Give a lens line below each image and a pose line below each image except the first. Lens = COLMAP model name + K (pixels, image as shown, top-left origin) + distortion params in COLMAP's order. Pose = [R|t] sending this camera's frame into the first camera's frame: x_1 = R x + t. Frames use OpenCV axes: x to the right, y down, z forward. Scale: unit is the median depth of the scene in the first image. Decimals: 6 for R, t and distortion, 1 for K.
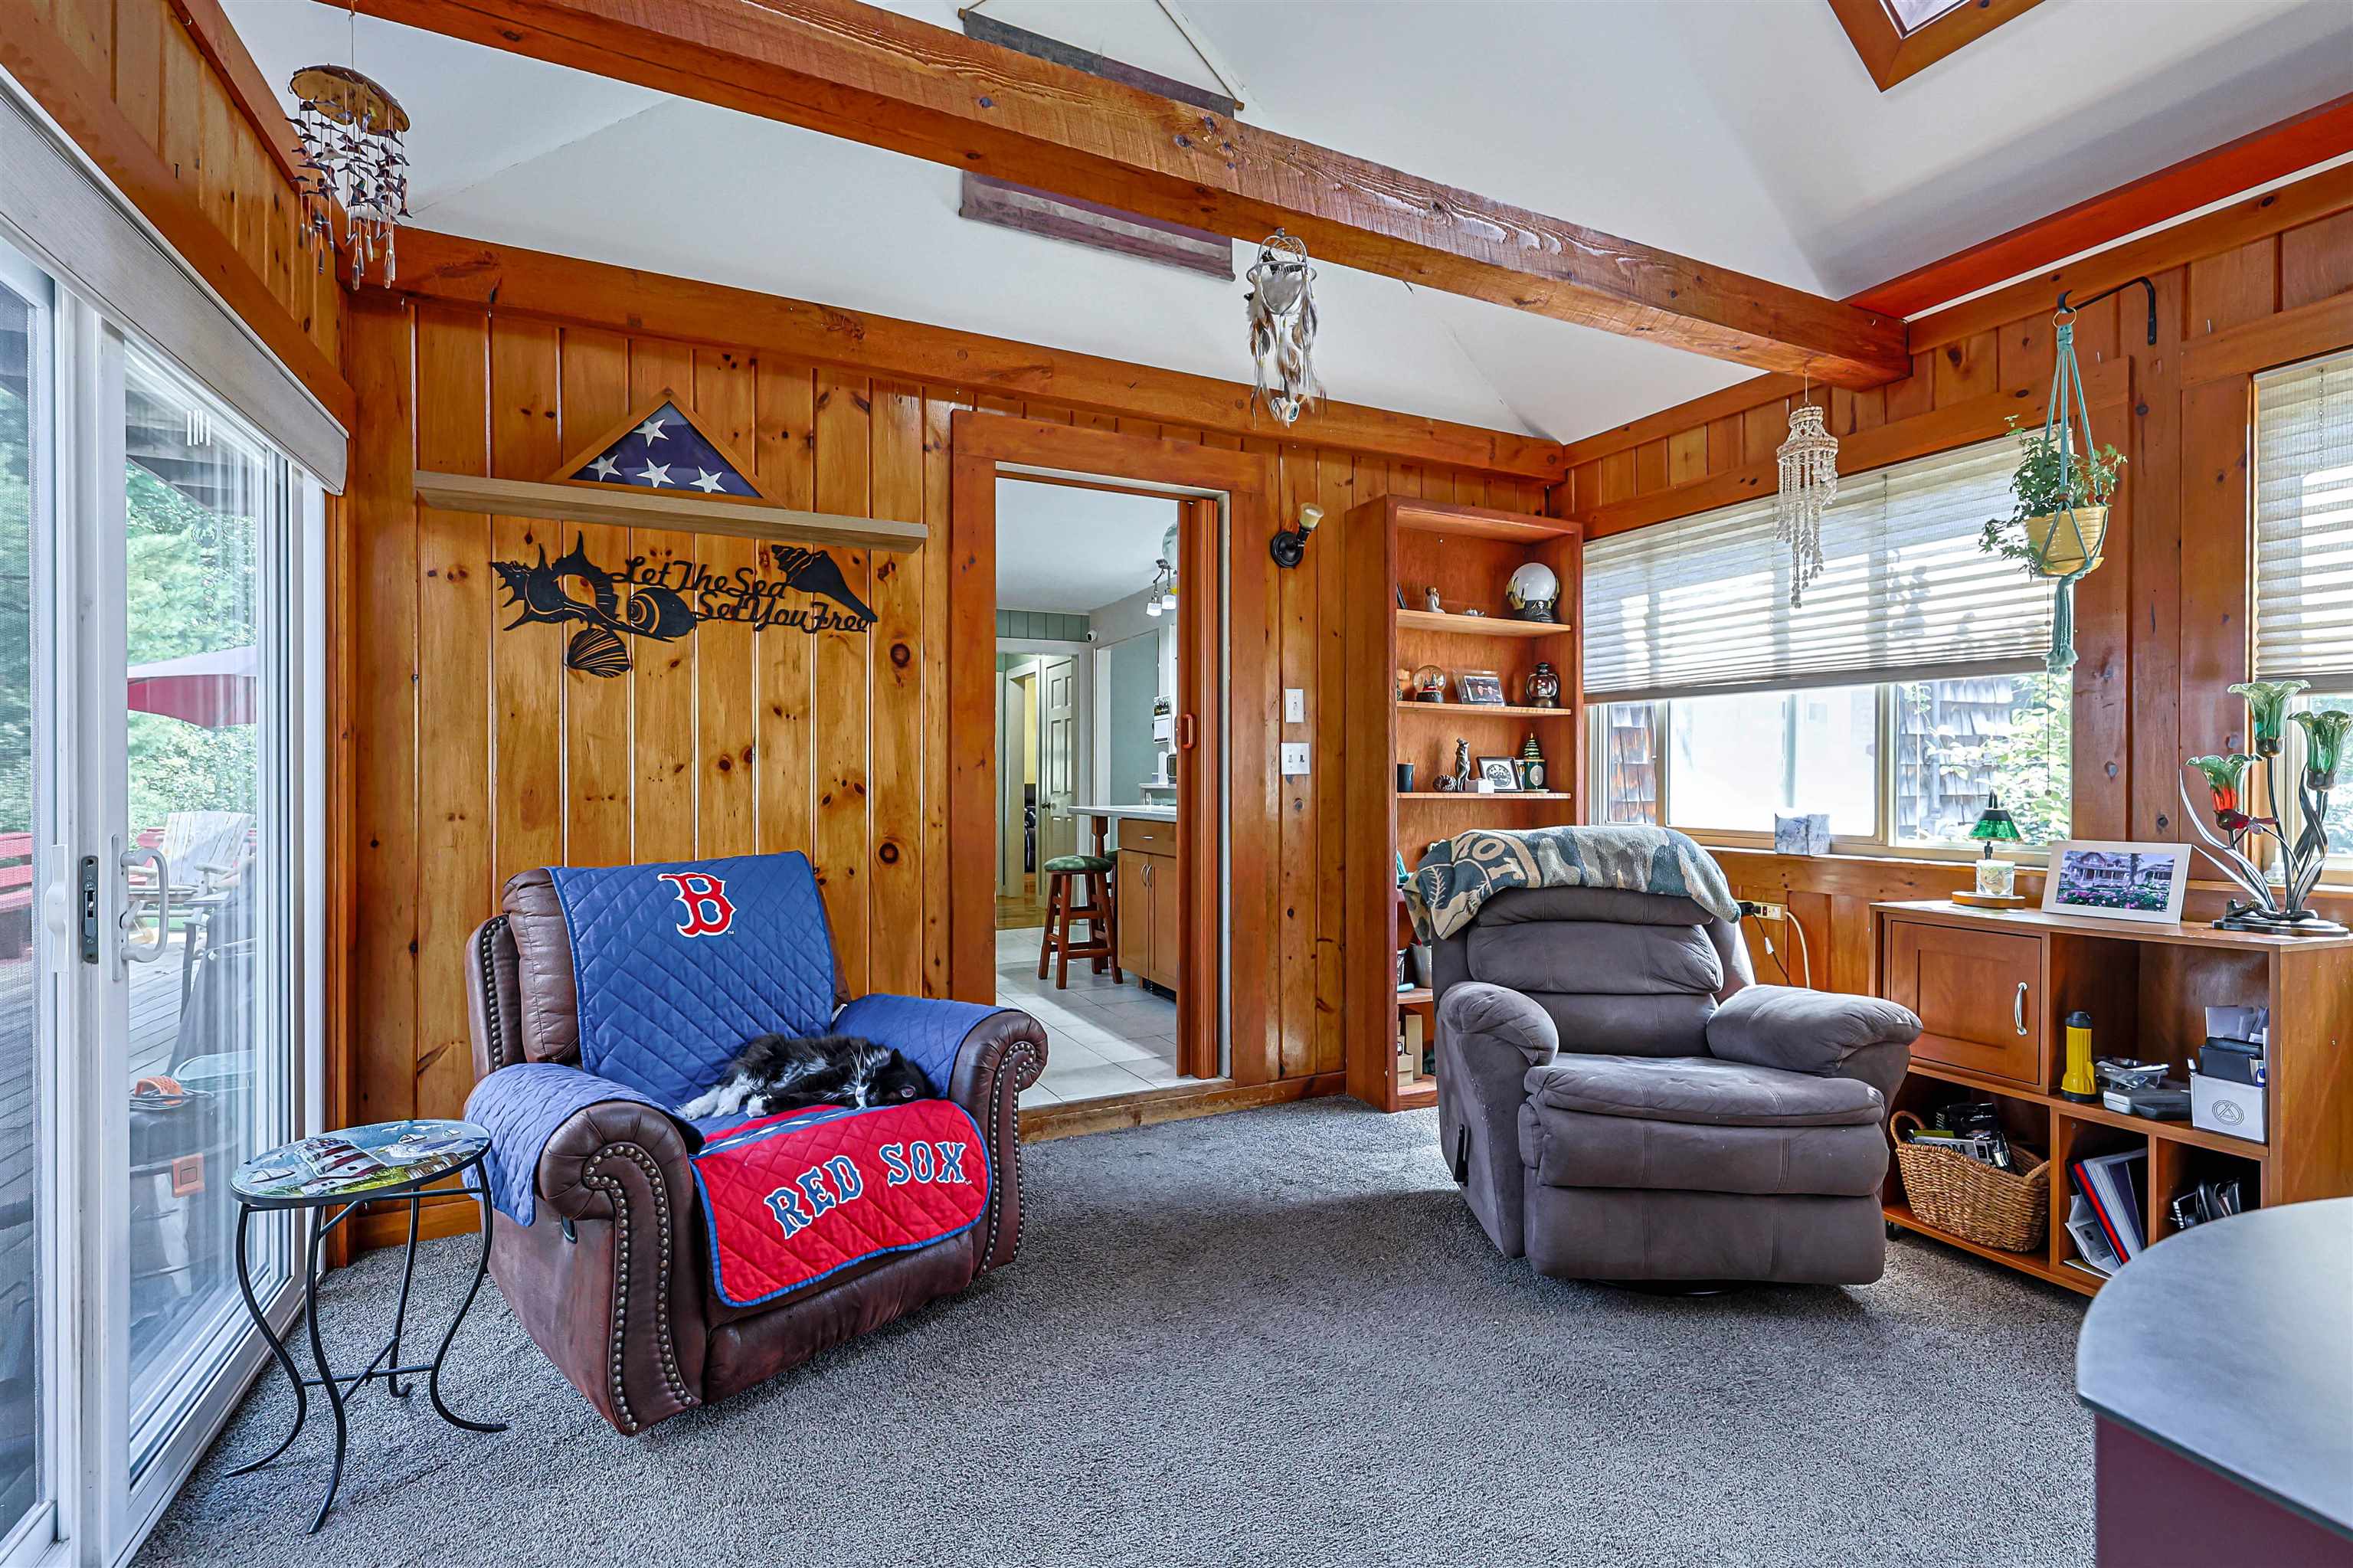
lens RADIAL K [[1048.8, 0, 1178.9], [0, 1048.8, 788.5], [0, 0, 1]] dist [-0.000393, -0.000131]
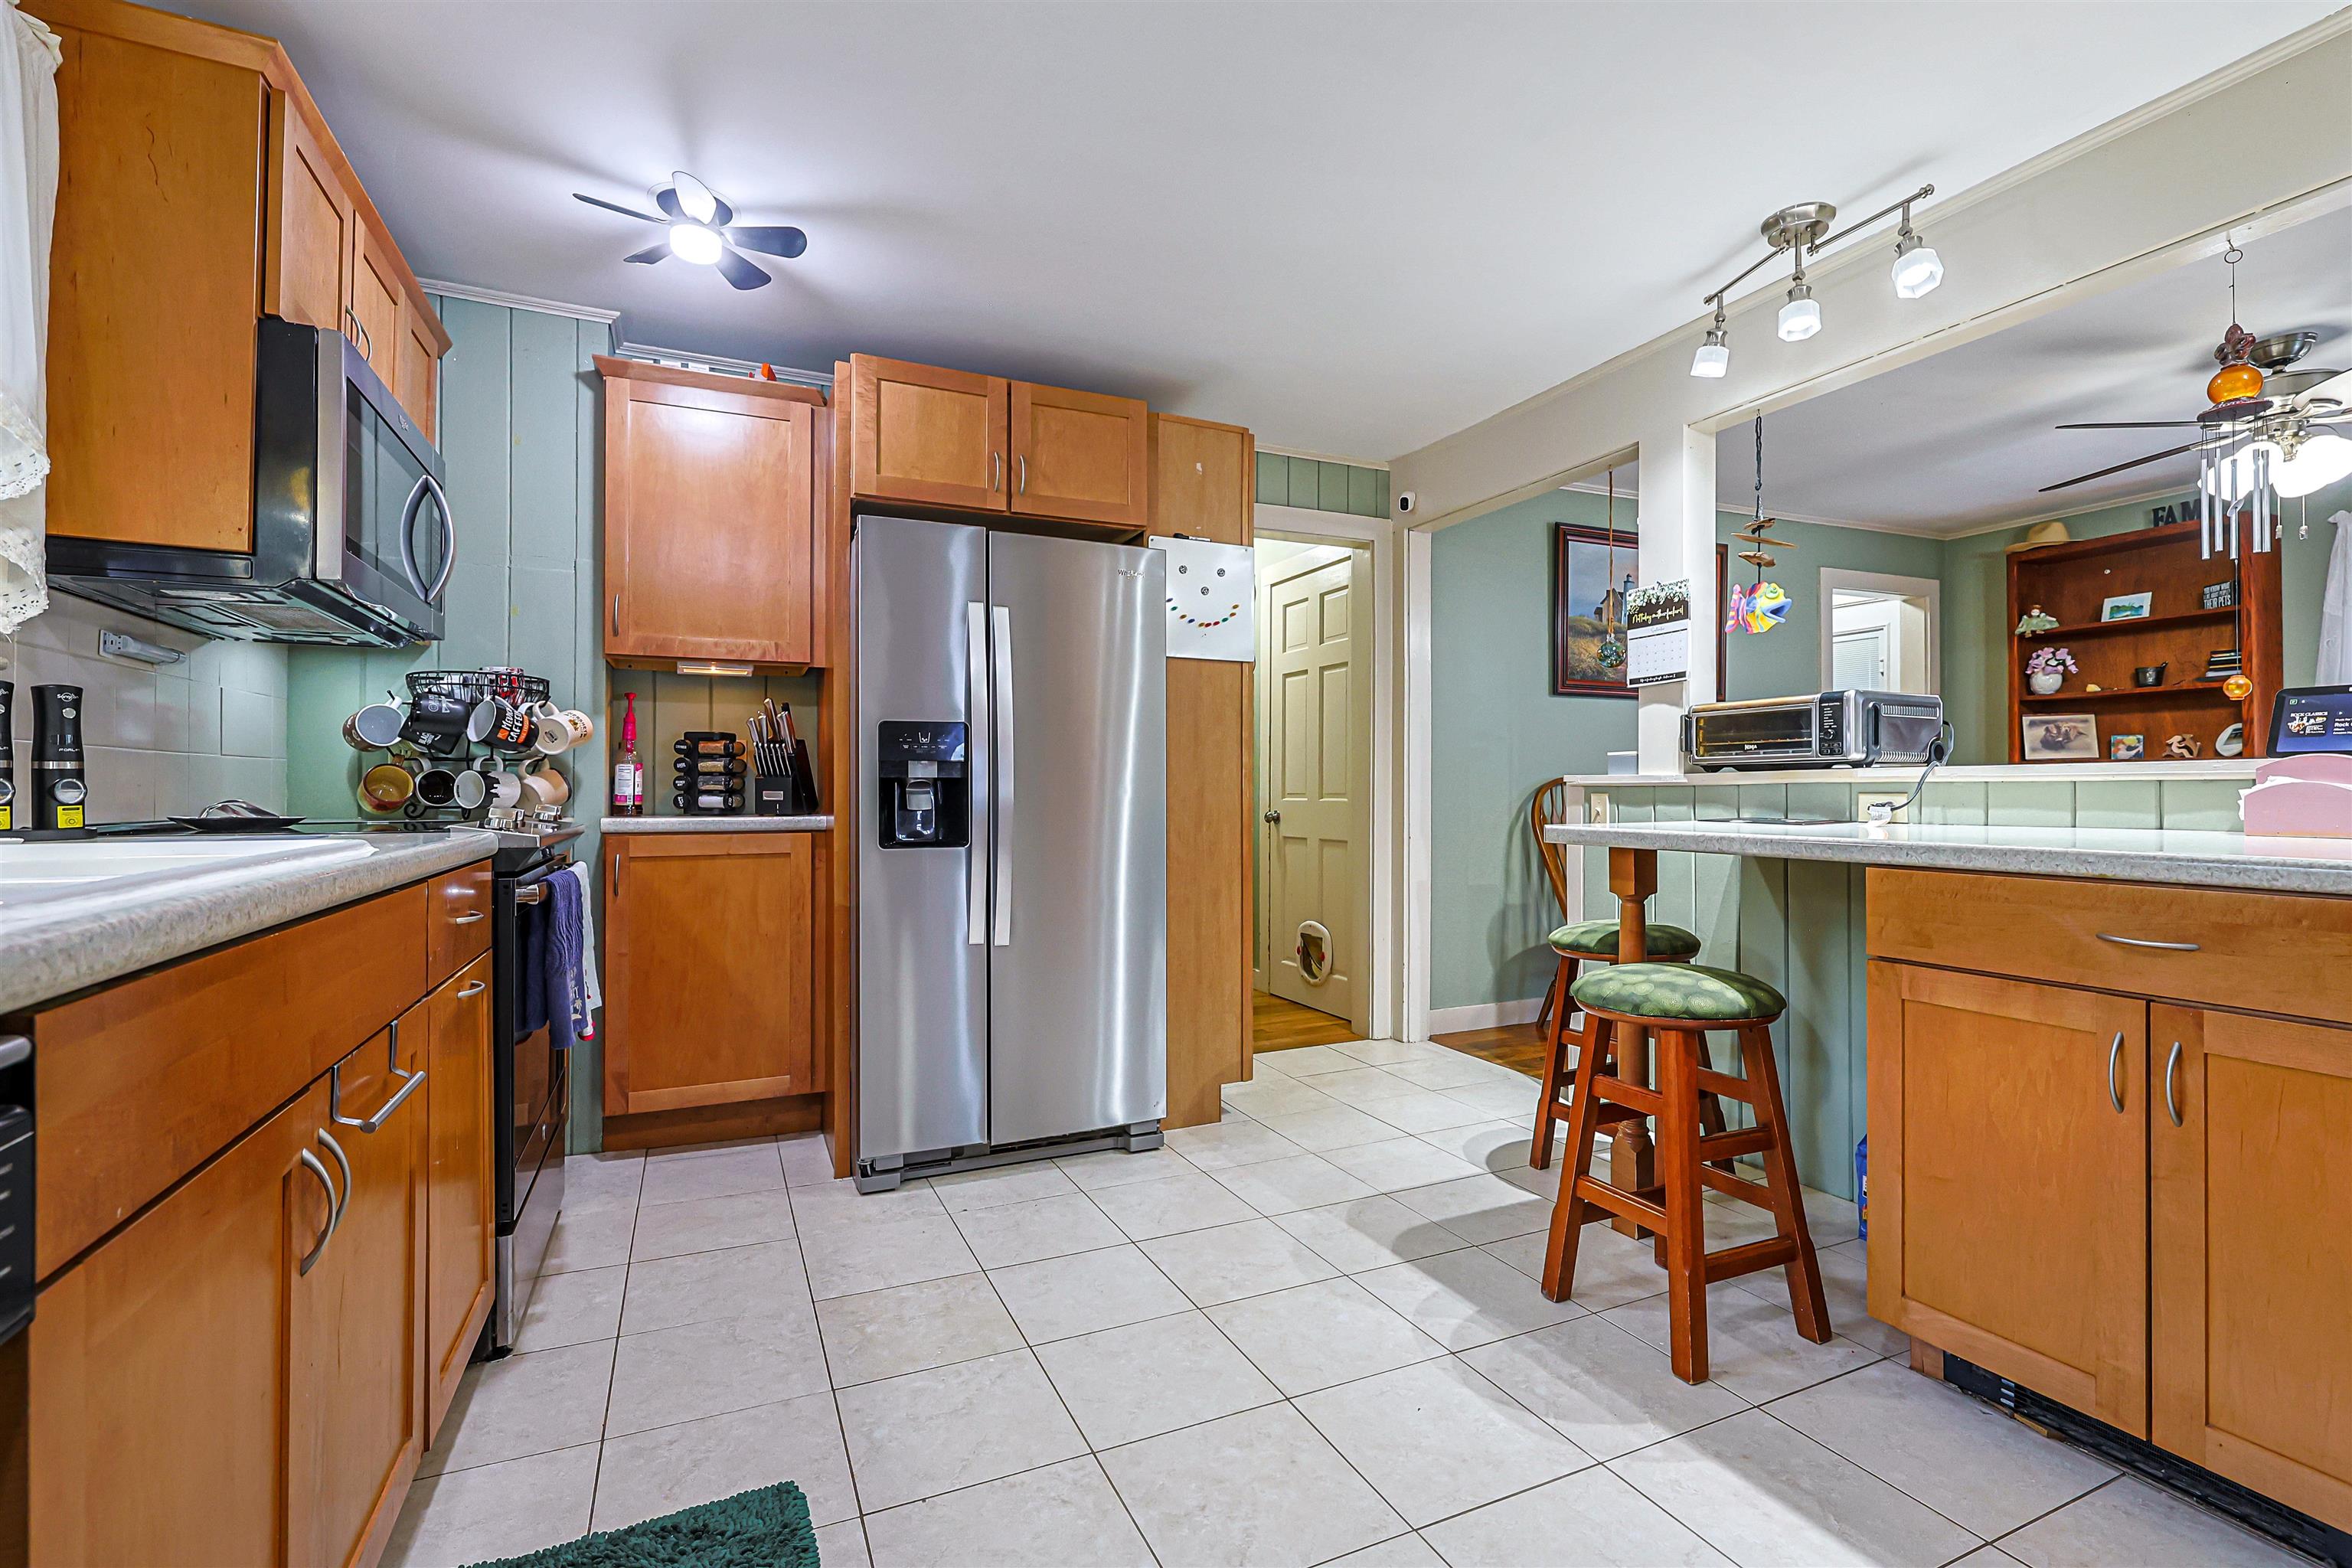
lens RADIAL K [[1048.3, 0, 1185.3], [0, 1048.3, 773.7], [0, 0, 1]] dist [-0.000393, -0.000131]
pose [[0.999871, 0.000947, -0.016005, -0.479416], [-0.001240, 0.999832, -0.018277, 0.008562], [0.015985, 0.018295, 0.999705, 1.183072]]
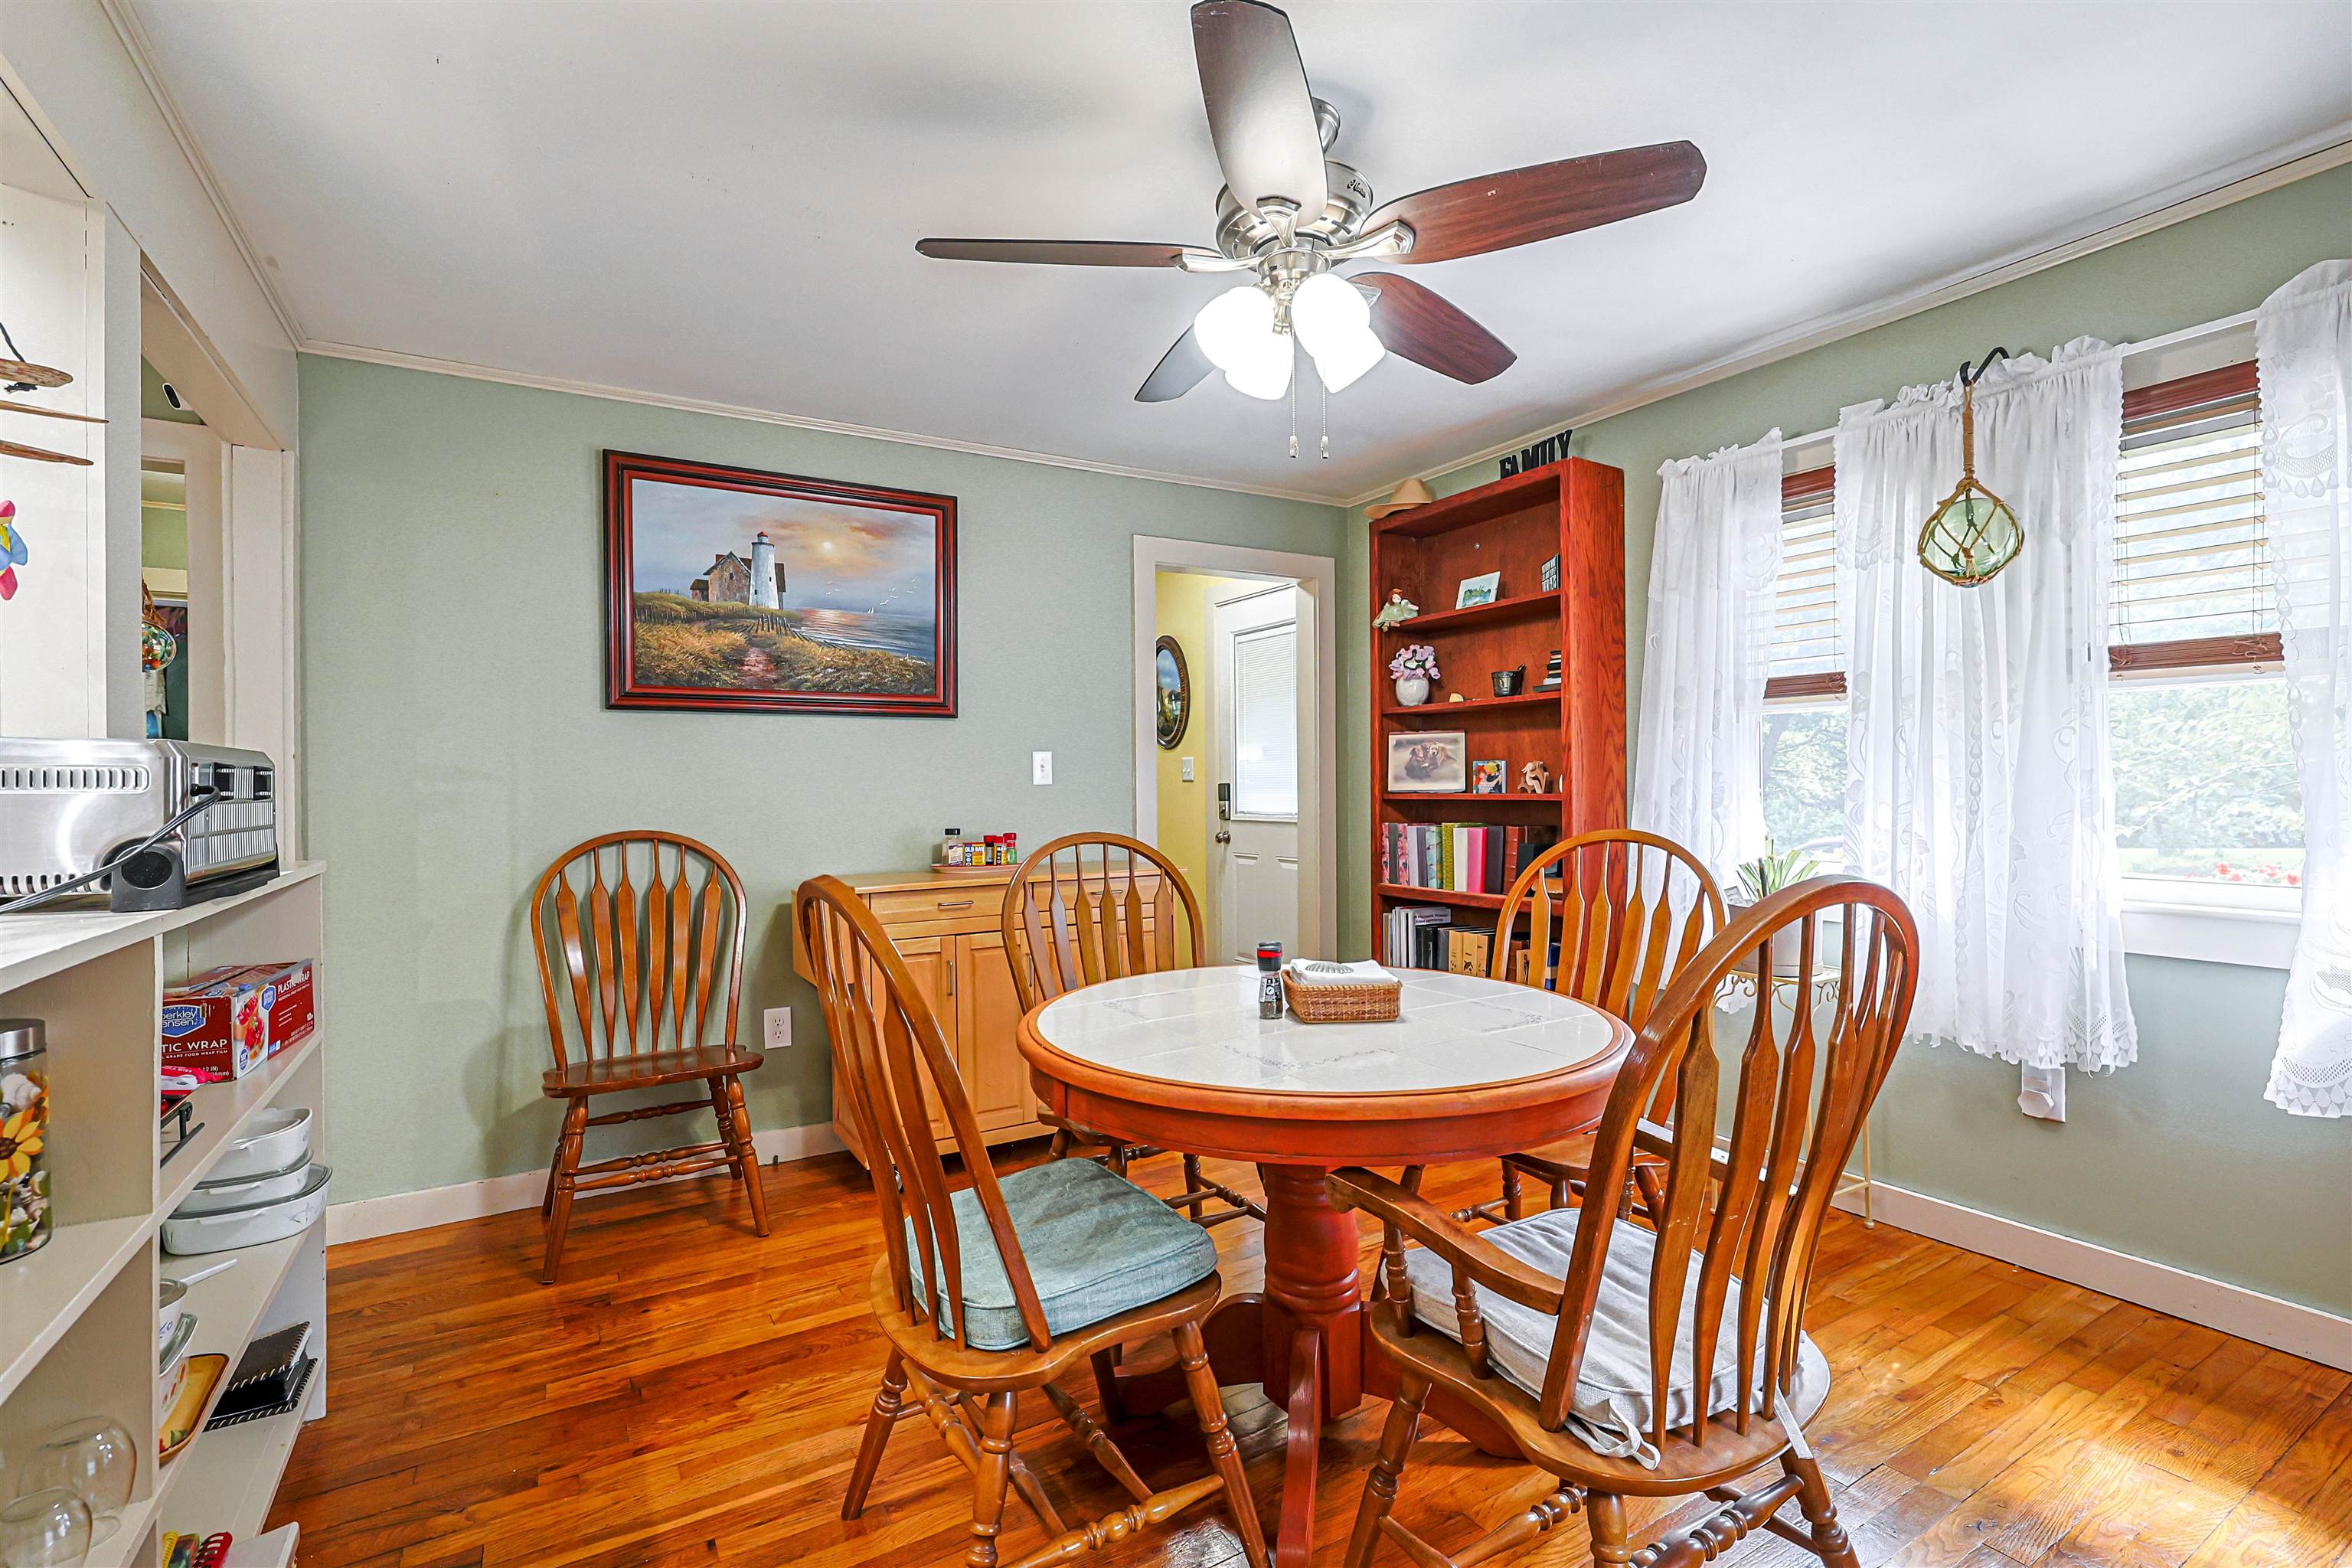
lens RADIAL K [[1048.3, 0, 1175.2], [0, 1048.3, 789.0], [0, 0, 1]] dist [-0.000393, -0.000131]
pose [[0.995294, -0.006884, 0.096660, 0.490842], [0.007071, 0.999974, -0.001594, -0.051228], [-0.096646, 0.002270, 0.995316, 1.647148]]
